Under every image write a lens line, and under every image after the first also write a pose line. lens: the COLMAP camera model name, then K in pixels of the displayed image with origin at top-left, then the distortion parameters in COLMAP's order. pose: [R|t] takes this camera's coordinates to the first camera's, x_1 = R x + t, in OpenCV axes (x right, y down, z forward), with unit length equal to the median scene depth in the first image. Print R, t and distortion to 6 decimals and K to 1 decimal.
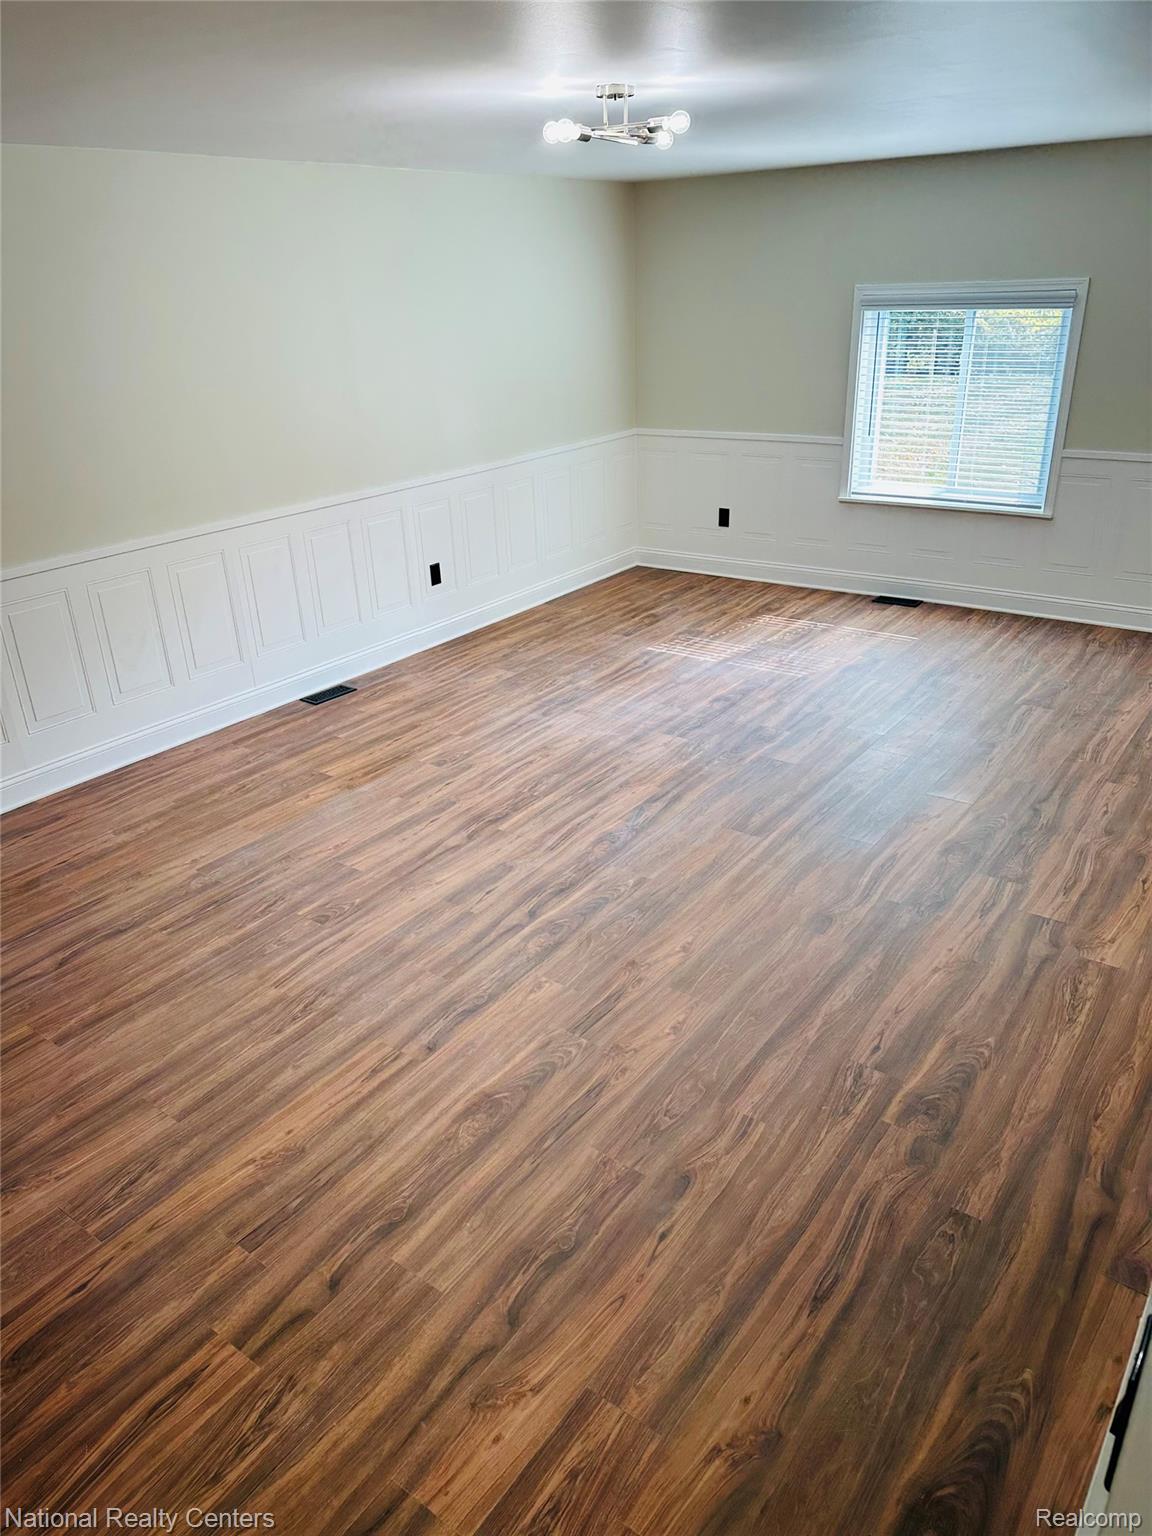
lens RADIAL K [[1067.4, 0, 574.0], [0, 1067.4, 788.5], [0, 0, 1]] dist [0.168493, -0.303244]
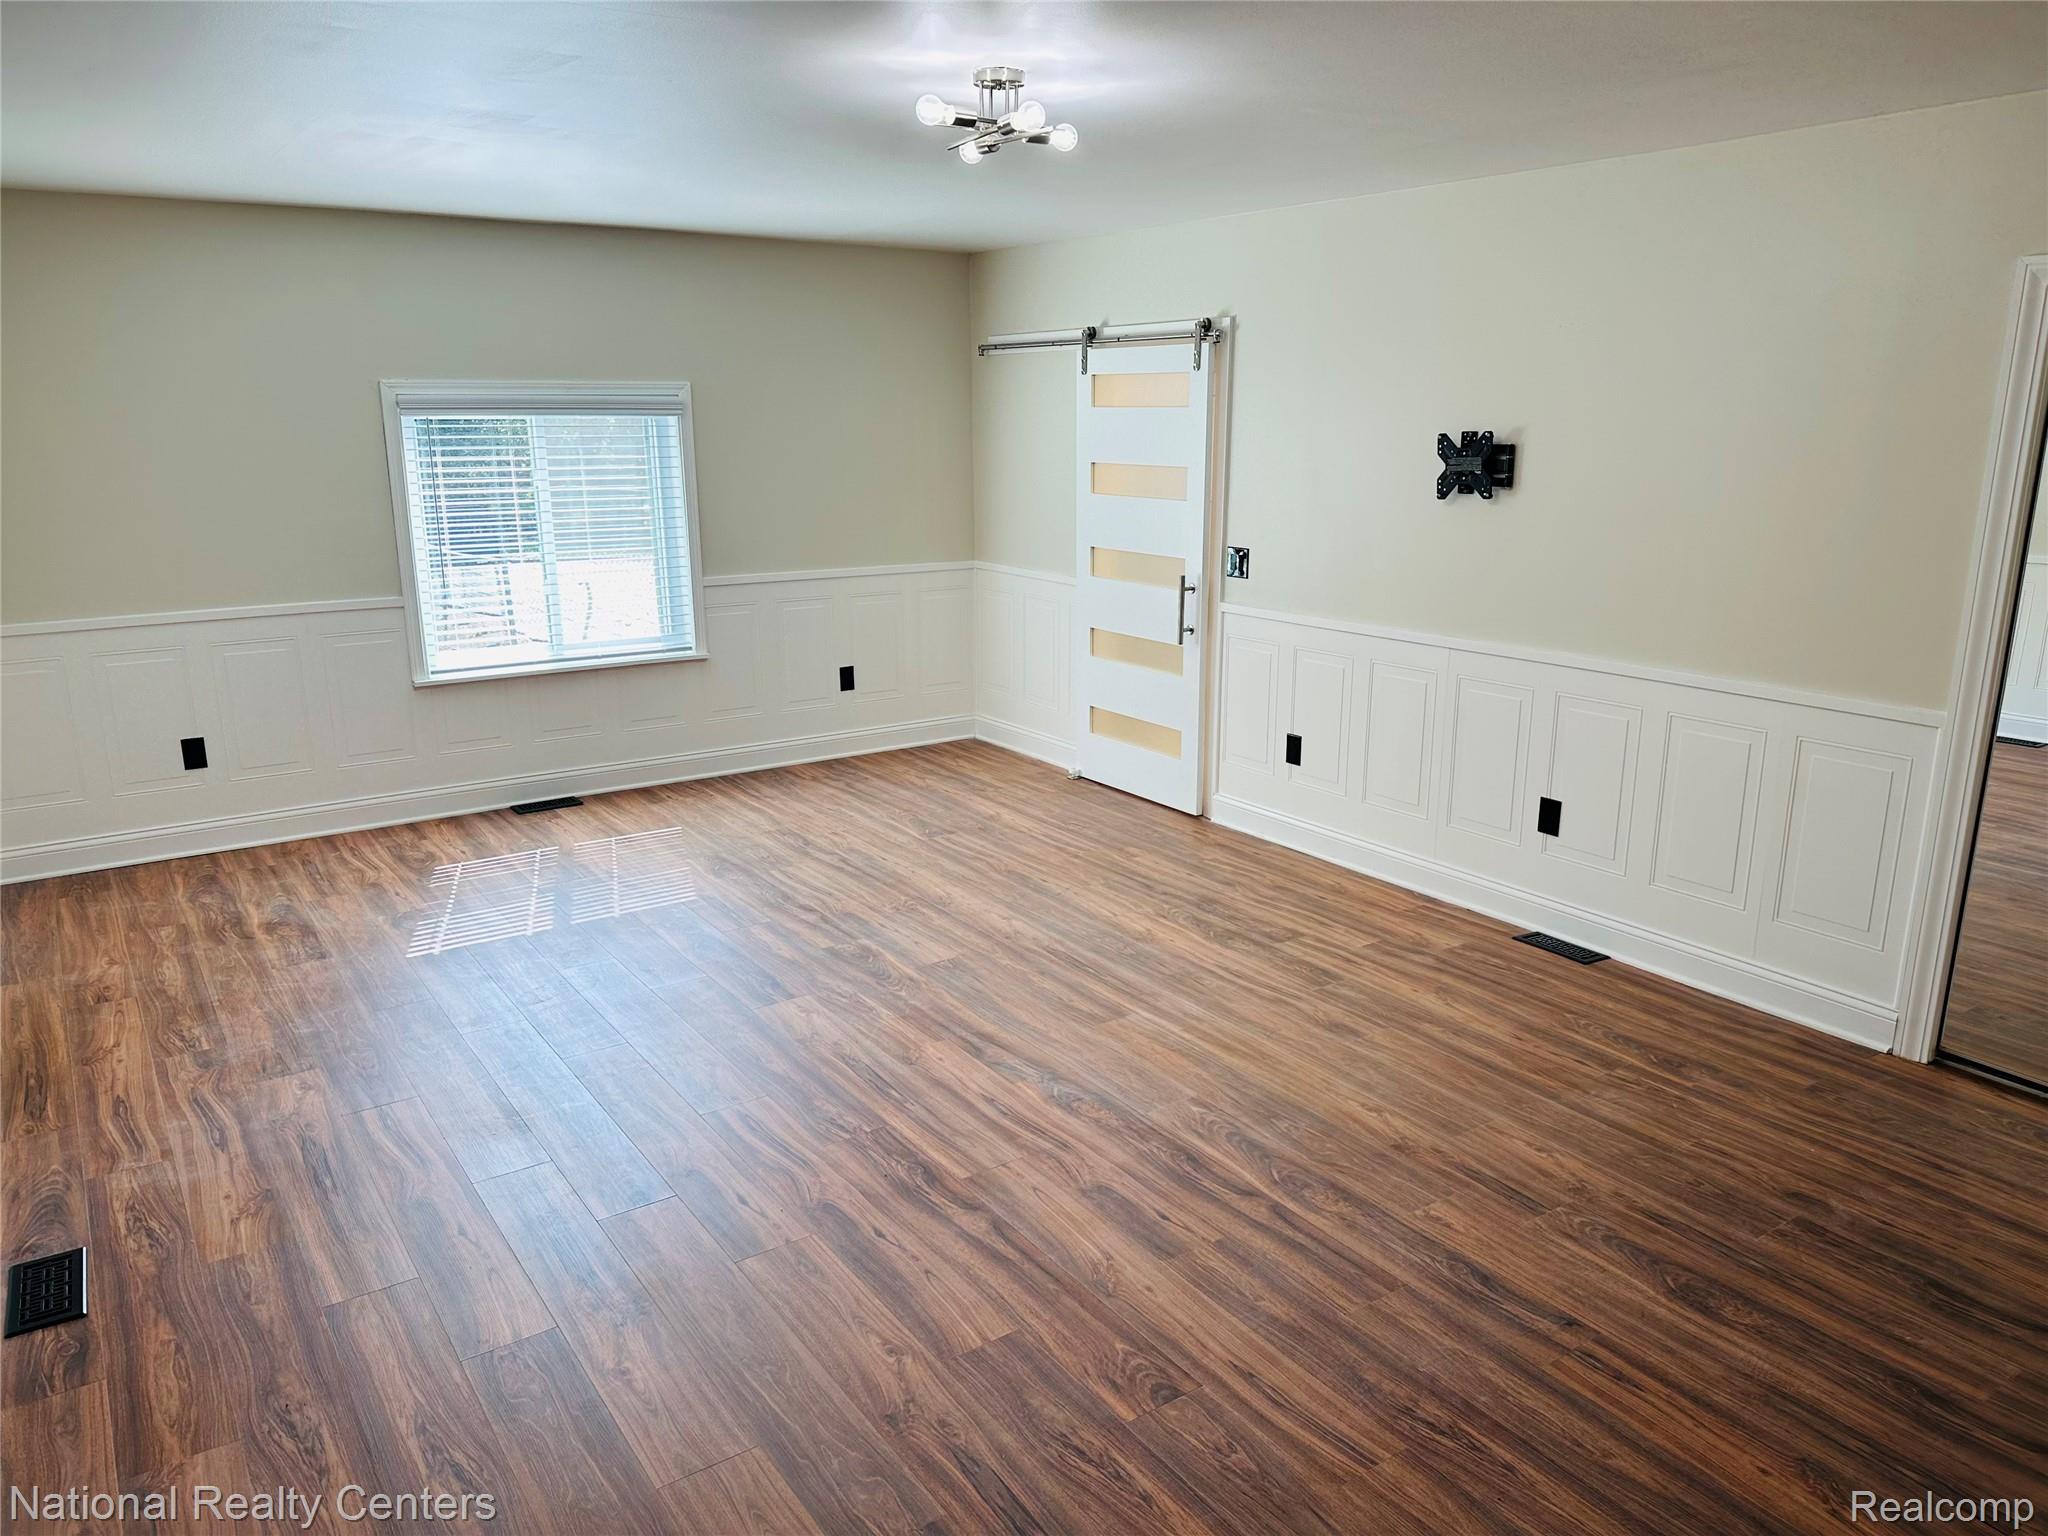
lens RADIAL K [[1455.2, 0, 1024.0], [0, 1455.2, 768.0], [0, 0, 1]] dist [0.064267, -0.077713]
pose [[0.306826, -0.192203, 0.932157, -0.541600], [0.397662, 0.915702, 0.057918, -0.142326], [-0.864710, 0.352913, 0.357393, 0.435337]]
